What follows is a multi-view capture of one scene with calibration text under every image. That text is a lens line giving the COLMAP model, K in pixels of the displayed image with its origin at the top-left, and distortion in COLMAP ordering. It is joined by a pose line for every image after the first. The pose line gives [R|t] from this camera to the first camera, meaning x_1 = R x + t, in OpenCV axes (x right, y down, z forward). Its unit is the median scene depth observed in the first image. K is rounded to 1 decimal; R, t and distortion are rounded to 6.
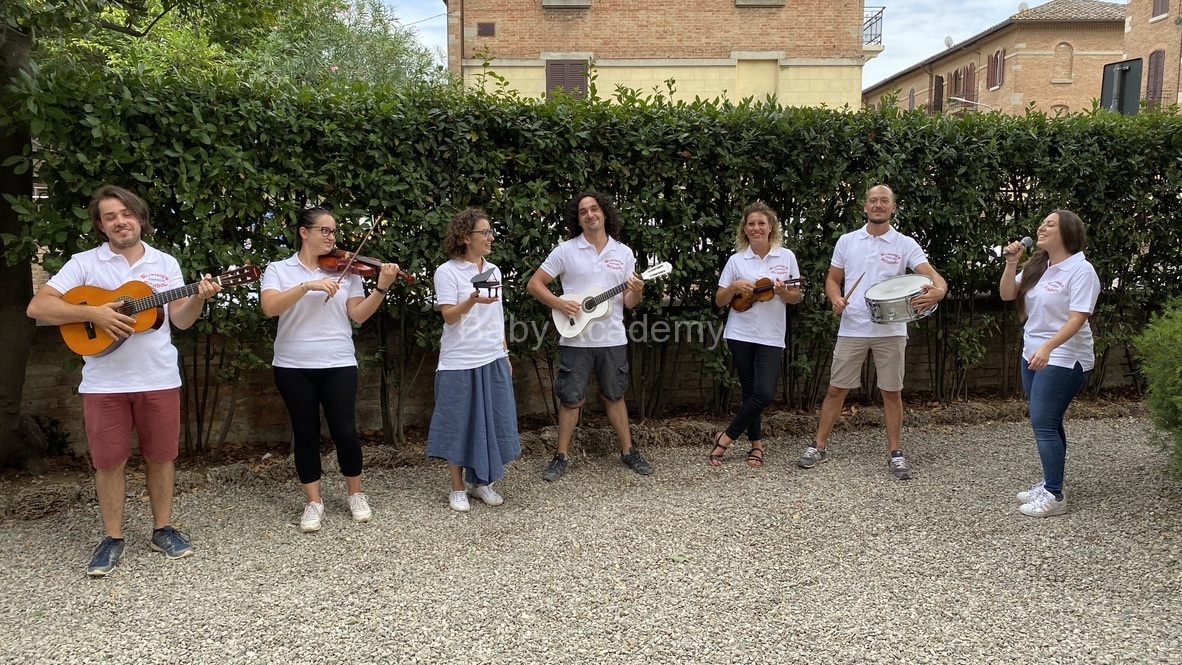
lens RADIAL K [[899.2, 0, 592.5], [0, 899.2, 327.1], [0, 0, 1]] dist [0.027283, -0.032087]
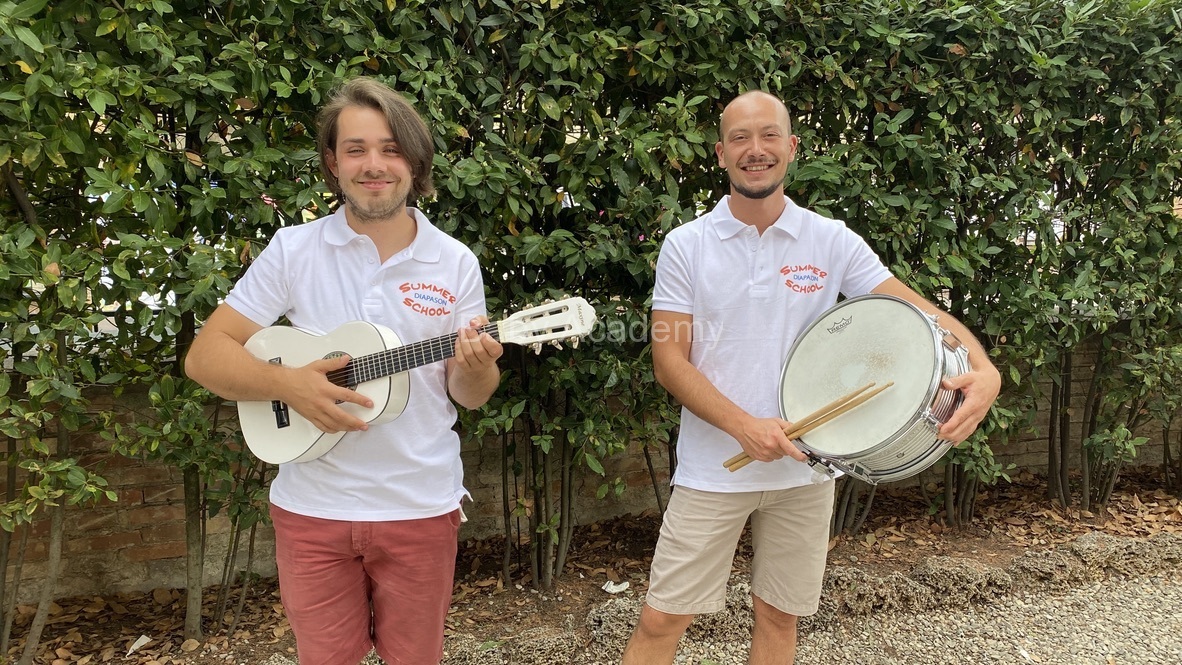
lens RADIAL K [[899.2, 0, 586.3], [0, 899.2, 325.7], [0, 0, 1]] dist [0.027283, -0.032087]
pose [[0.999999, 0.000407, -0.001450, -0.110497], [-0.000371, 0.999689, 0.024934, -0.050475], [0.001460, -0.024933, 0.999688, 0.507200]]
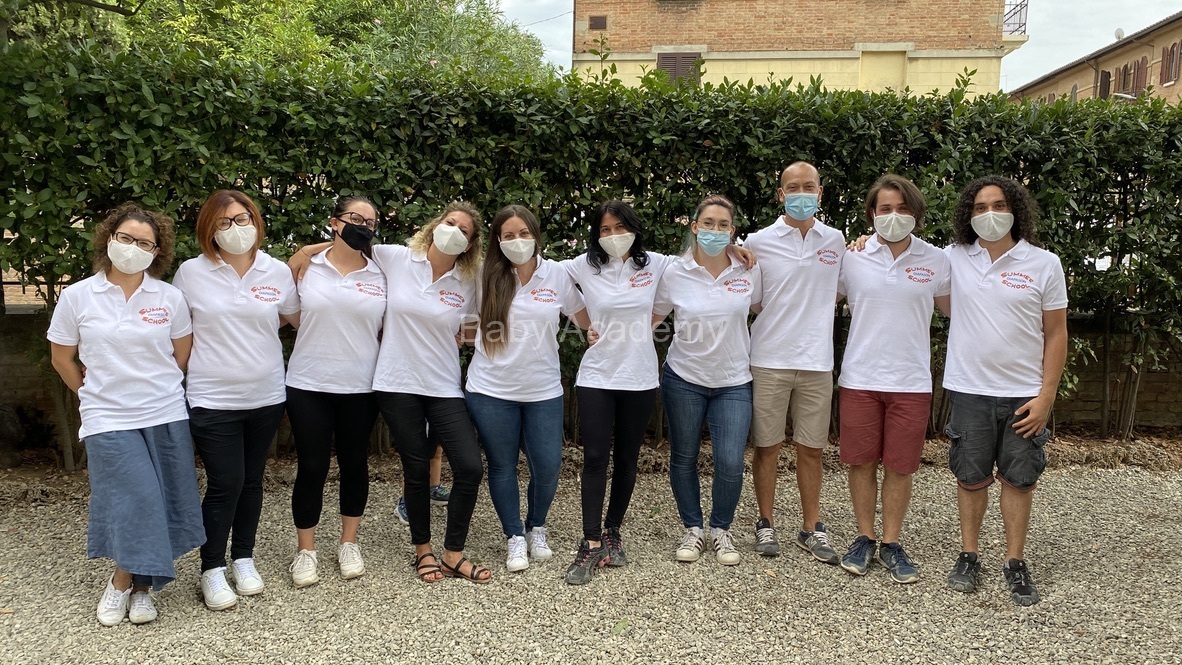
lens RADIAL K [[899.2, 0, 598.6], [0, 899.2, 326.6], [0, 0, 1]] dist [0.027283, -0.032087]
pose [[0.988985, 0.036951, -0.143327, 0.137205], [-0.036854, 0.999315, 0.003330, -0.013537], [0.143351, 0.001989, 0.989670, 0.122406]]
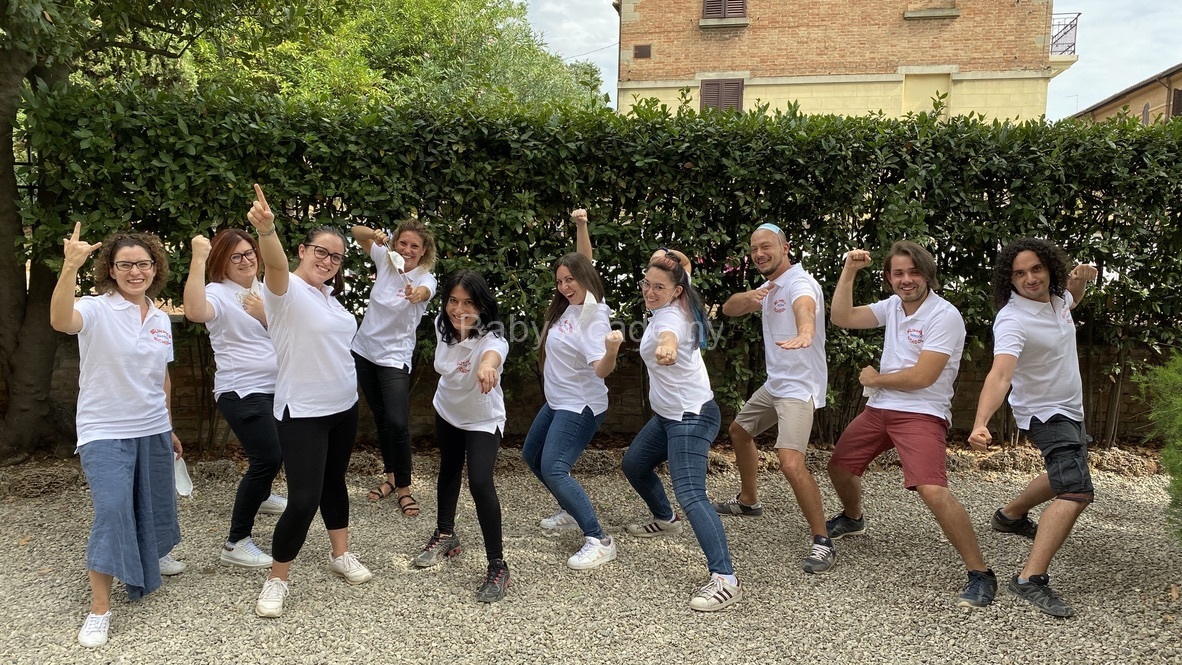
lens RADIAL K [[899.2, 0, 598.5], [0, 899.2, 334.6], [0, 0, 1]] dist [0.027283, -0.032087]
pose [[0.976358, 0.036146, -0.213115, 0.230020], [-0.039991, 0.999105, -0.013759, 0.002878], [0.212427, 0.021957, 0.976930, 0.060024]]
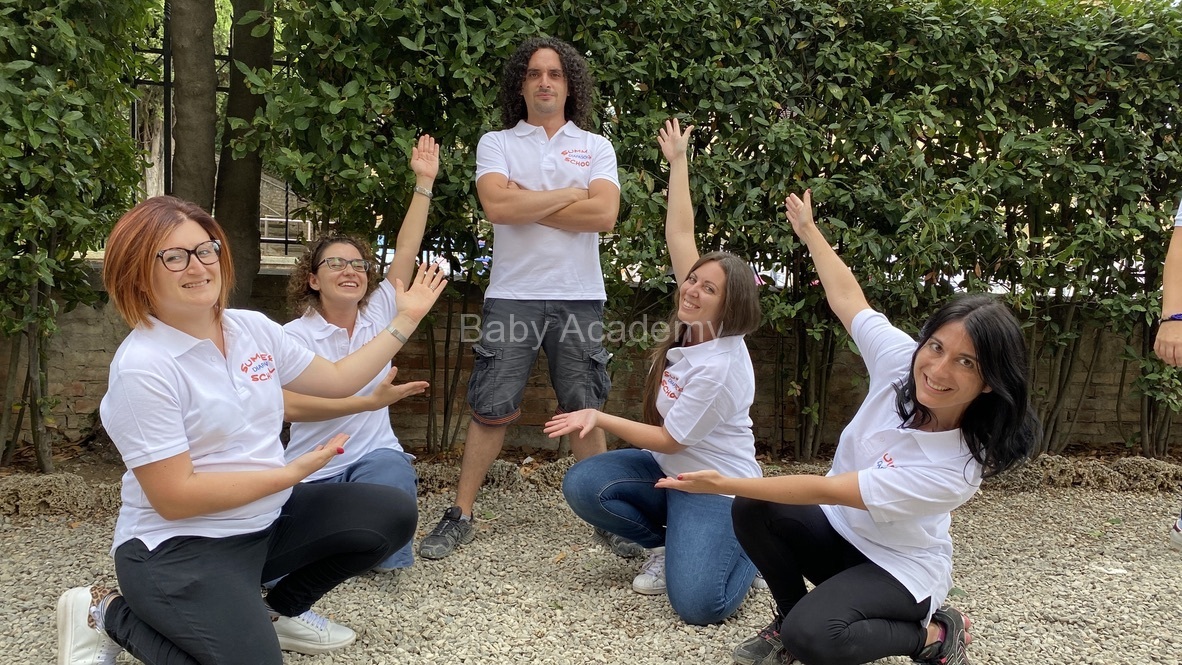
lens RADIAL K [[899.2, 0, 590.6], [0, 899.2, 333.9], [0, 0, 1]] dist [0.027283, -0.032087]
pose [[0.979772, 0.036145, -0.196827, -0.170717], [-0.051430, 0.995997, -0.073103, 0.091966], [0.193397, 0.081747, 0.977709, 0.281122]]
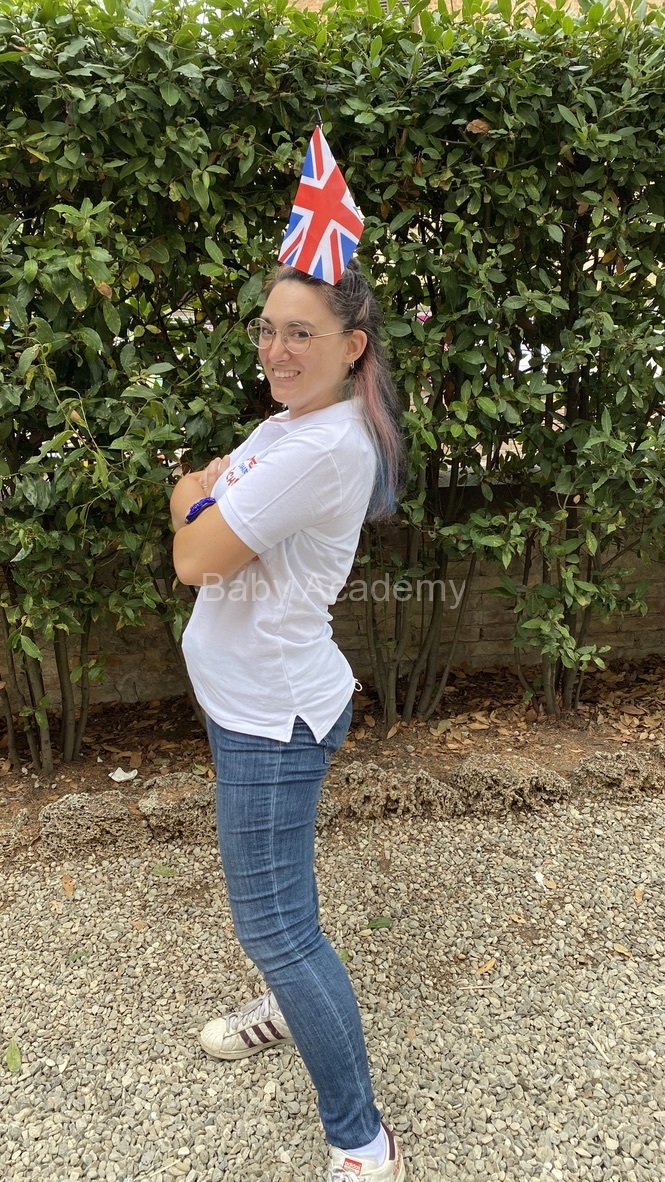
lens RADIAL K [[899.2, 0, 315.9], [0, 899.2, 572.1], [0, 0, 1]] dist [0.027283, -0.032087]
pose [[0.990087, 0.010068, -0.140094, 0.095501], [0.009323, 0.990517, 0.137073, -0.055817], [0.140145, -0.137020, 0.980604, 0.600835]]
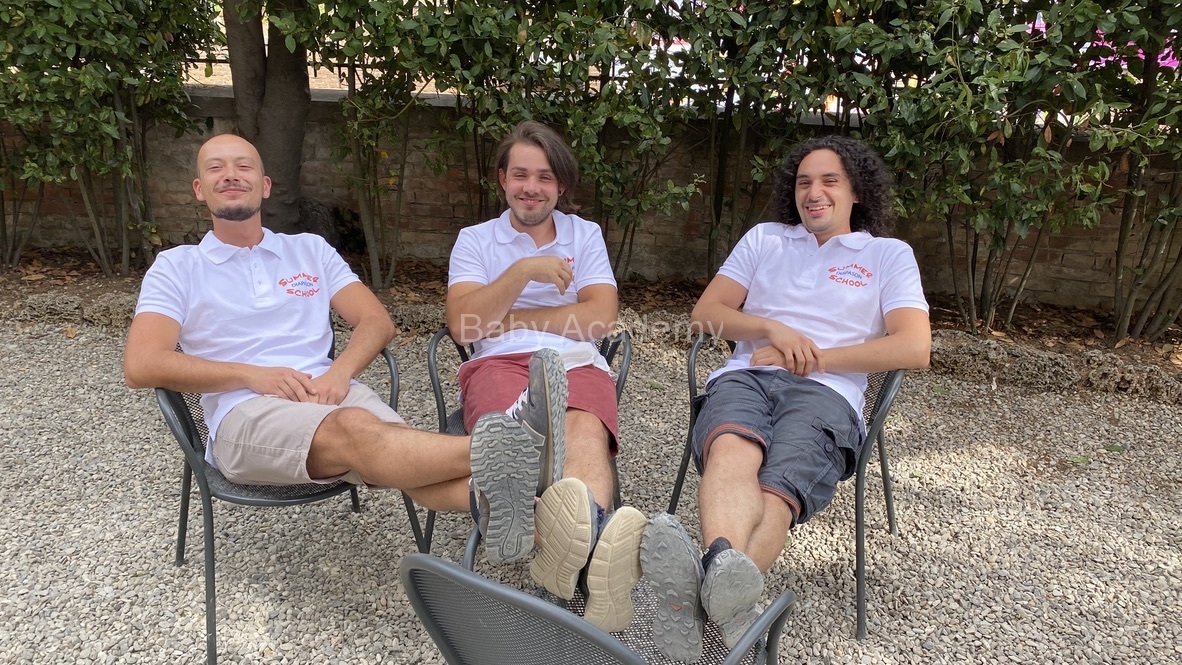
lens RADIAL K [[899.2, 0, 599.0], [0, 899.2, 329.8], [0, 0, 1]] dist [0.027283, -0.032087]
pose [[0.863556, 0.198285, -0.463631, 0.038017], [-0.087889, 0.964555, 0.248817, -0.026950], [0.496534, -0.174120, 0.850374, 0.352653]]
